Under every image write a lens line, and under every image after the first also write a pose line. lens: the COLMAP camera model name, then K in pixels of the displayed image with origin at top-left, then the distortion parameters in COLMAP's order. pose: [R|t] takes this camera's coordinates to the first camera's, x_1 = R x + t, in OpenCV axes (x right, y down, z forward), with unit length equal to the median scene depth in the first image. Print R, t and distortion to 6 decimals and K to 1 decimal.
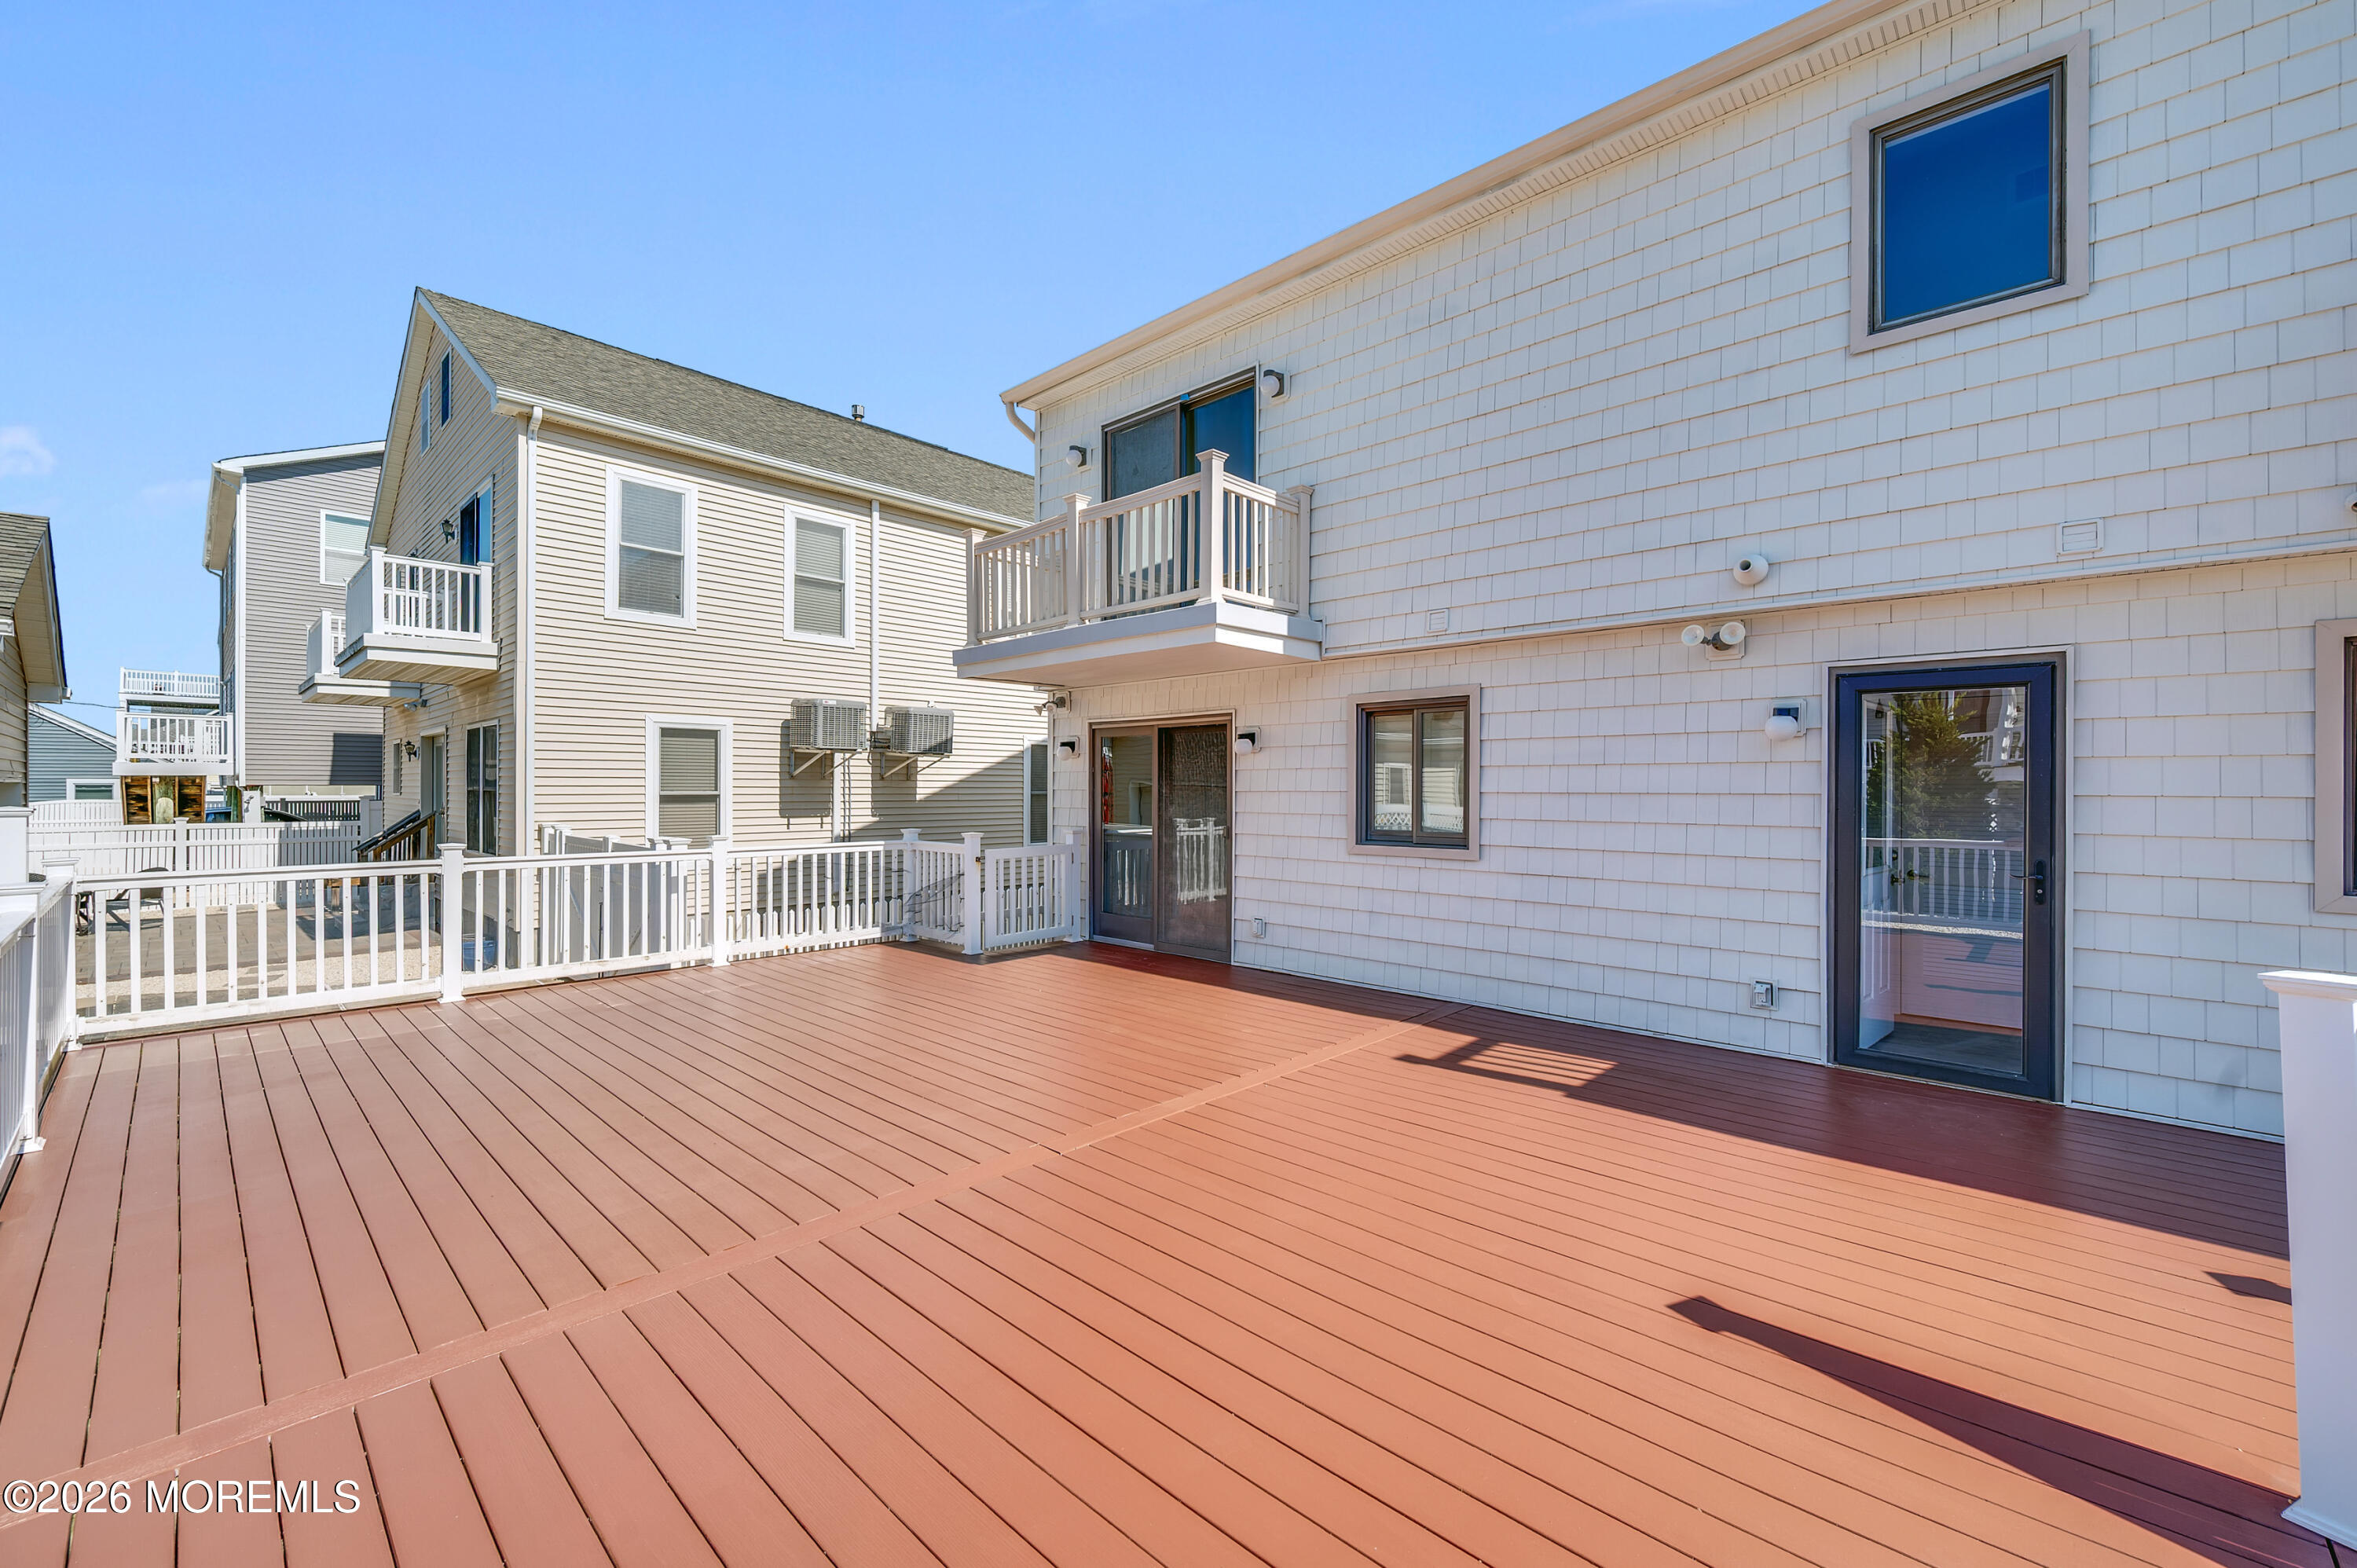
lens RADIAL K [[954.5, 0, 1171.8], [0, 954.5, 786.1], [0, 0, 1]] dist [-0.000511, -0.000072]
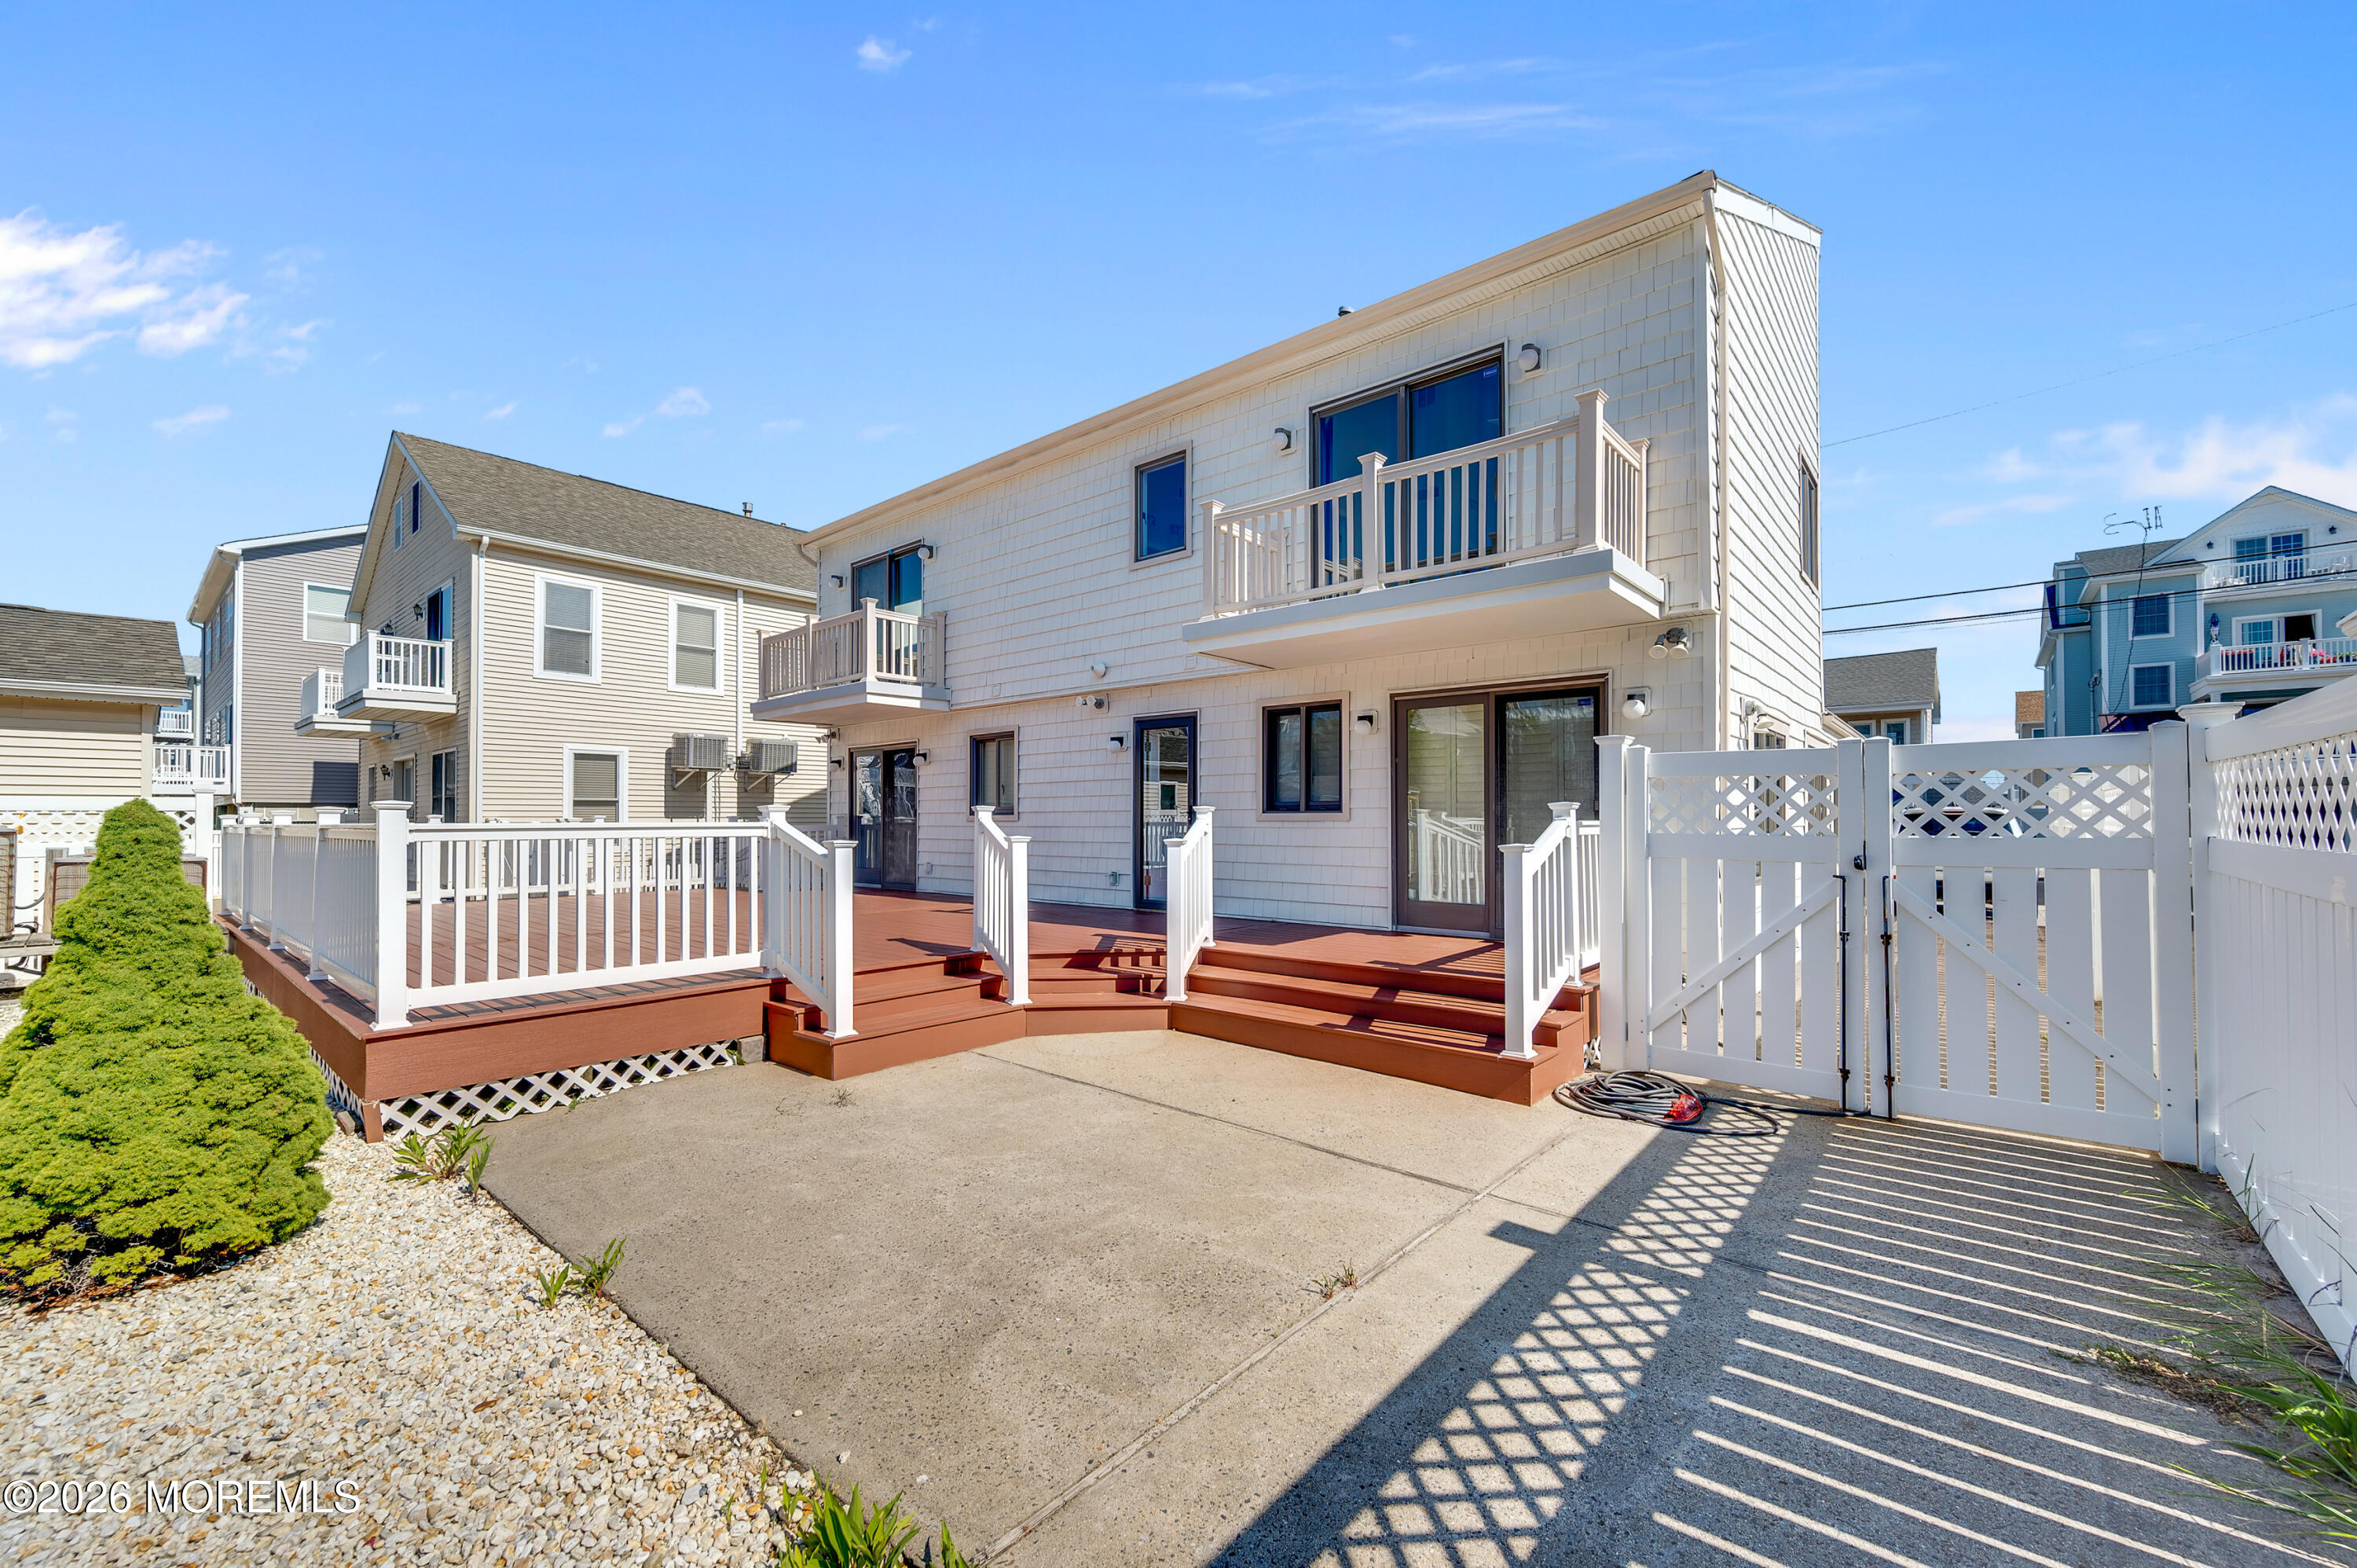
lens RADIAL K [[934.1, 0, 1181.5], [0, 934.1, 808.0], [0, 0, 1]] dist [-0.000950, -0.000200]
pose [[0.998409, -0.004561, 0.056211, 0.331177], [0.005237, 0.999916, -0.011878, 0.047416], [-0.056152, 0.012153, 0.998348, -0.504003]]
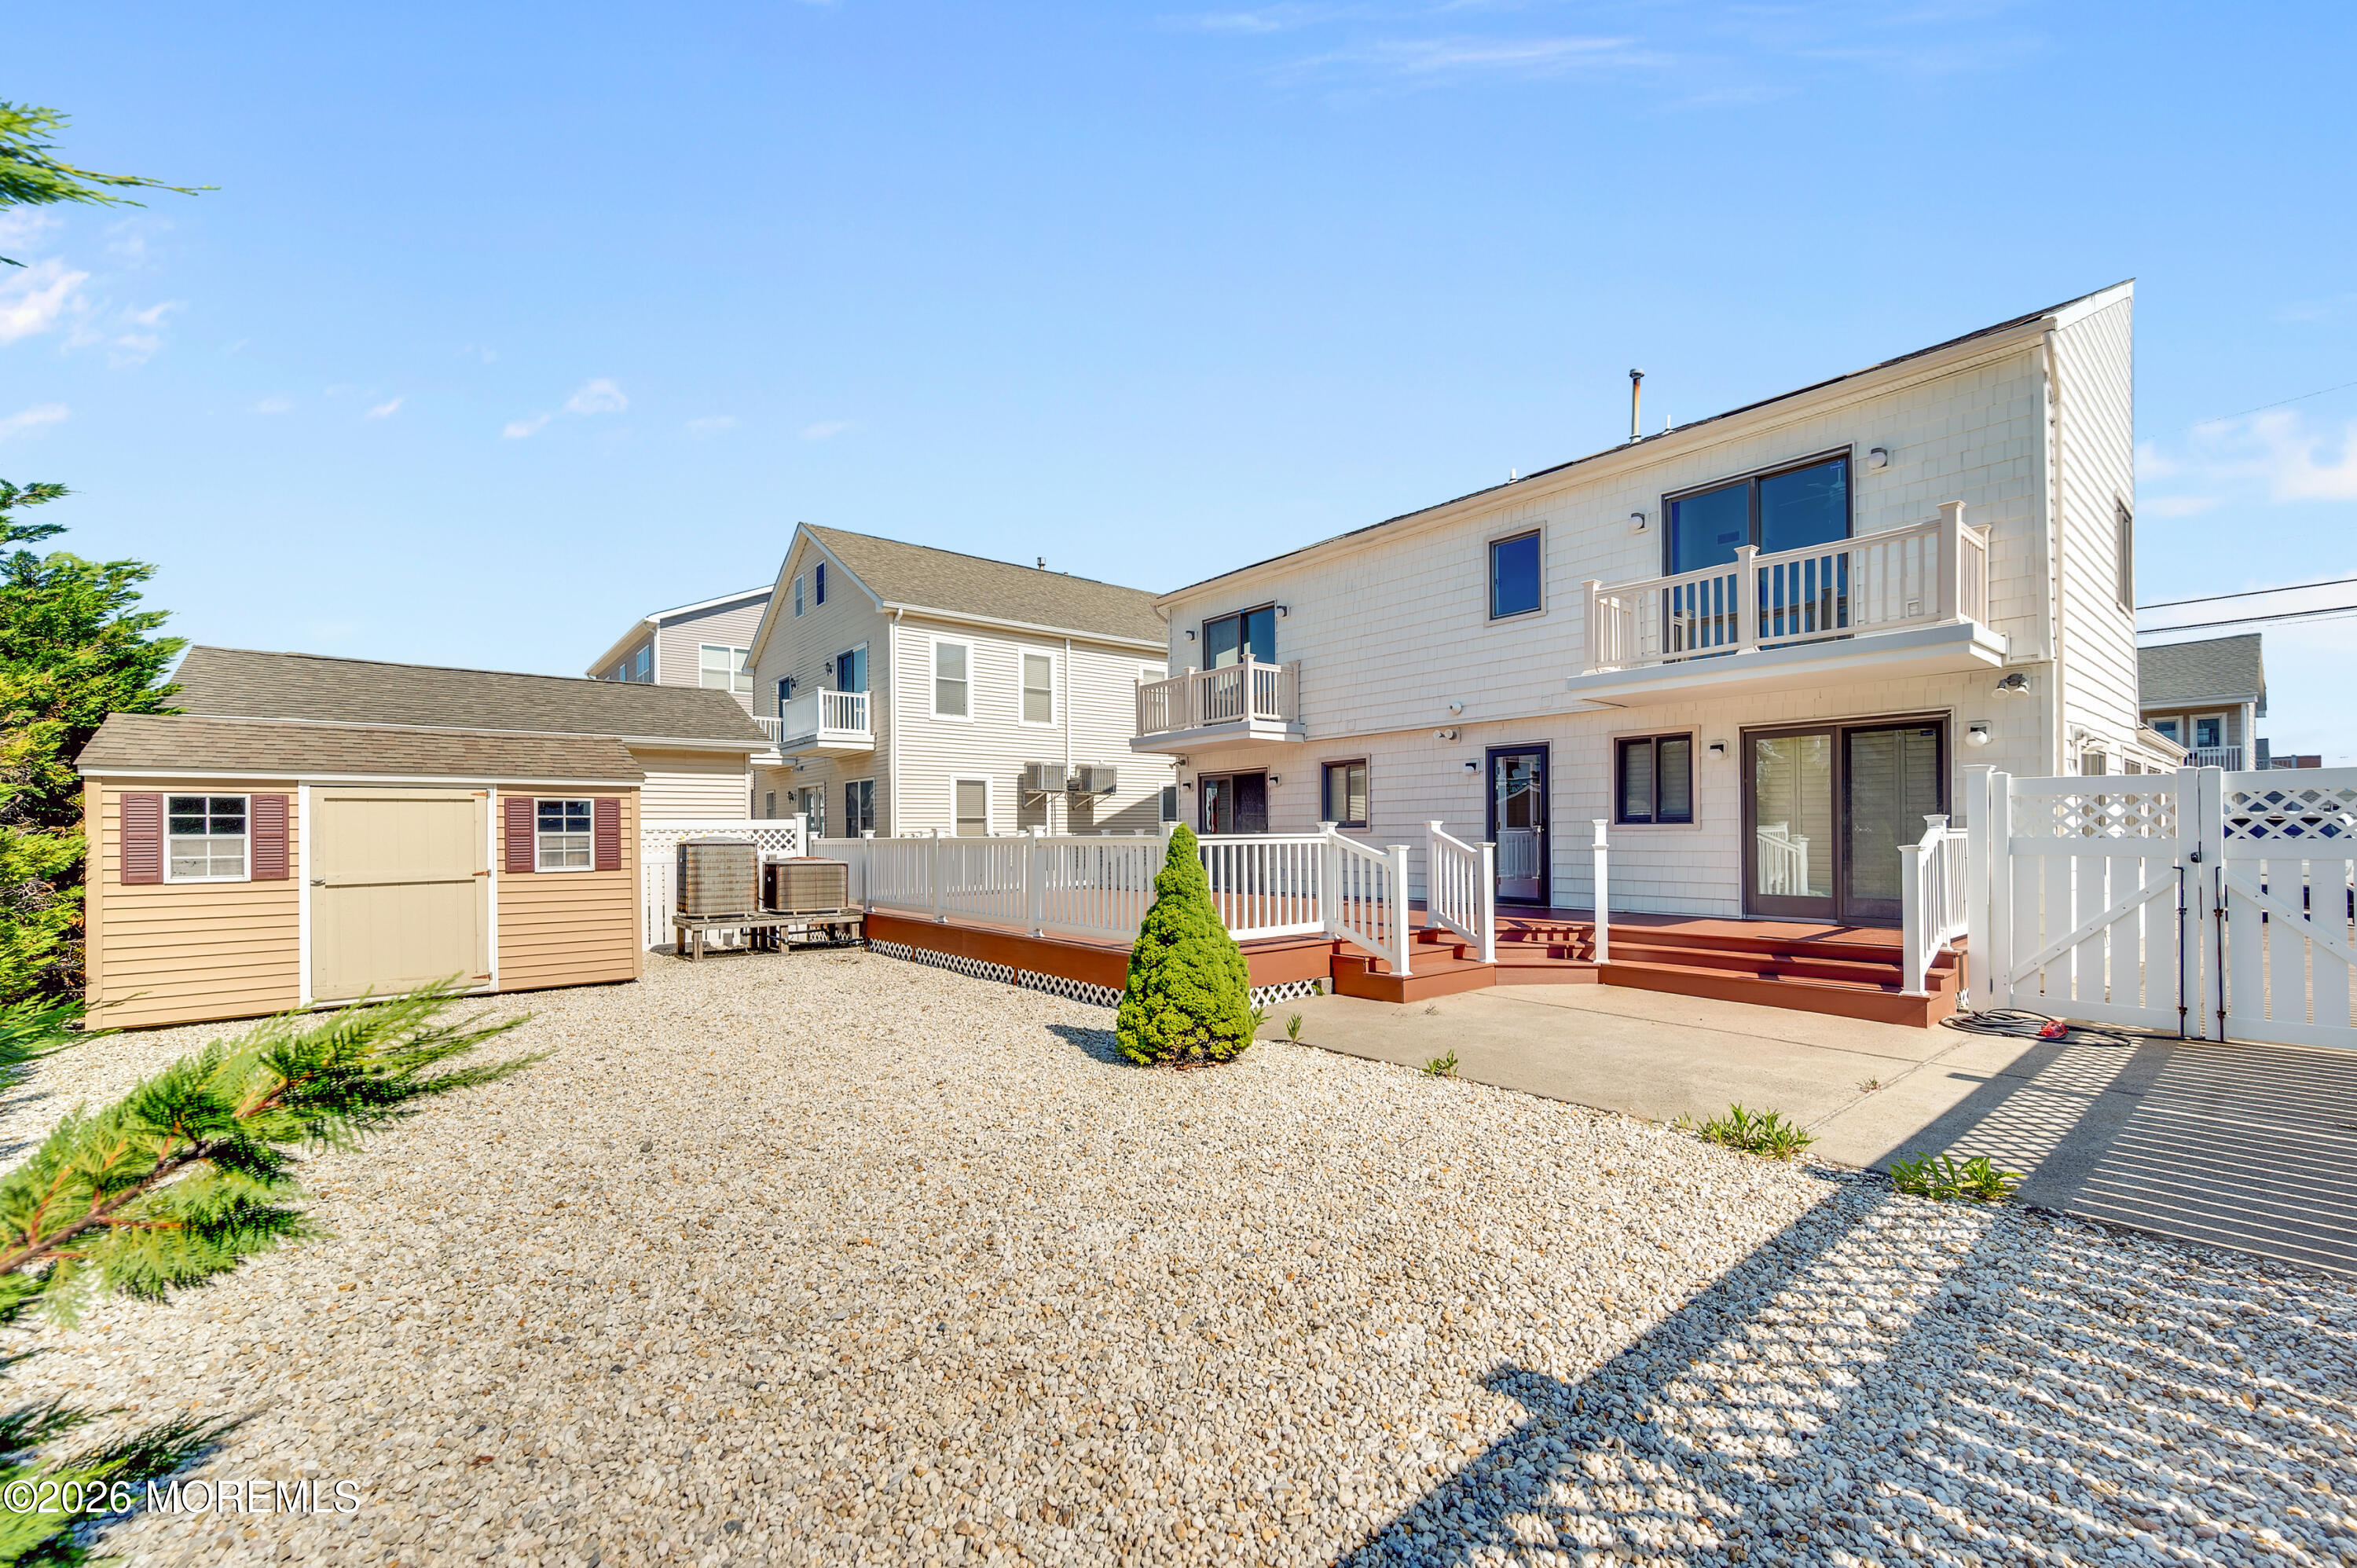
lens RADIAL K [[948.8, 0, 1177.9], [0, 948.8, 826.7], [0, 0, 1]] dist [-0.002836, -0.000356]
pose [[0.993024, -0.012548, -0.117245, 0.083156], [0.011898, 0.999910, -0.006238, 0.045673], [0.117313, 0.004799, 0.993083, -0.777767]]
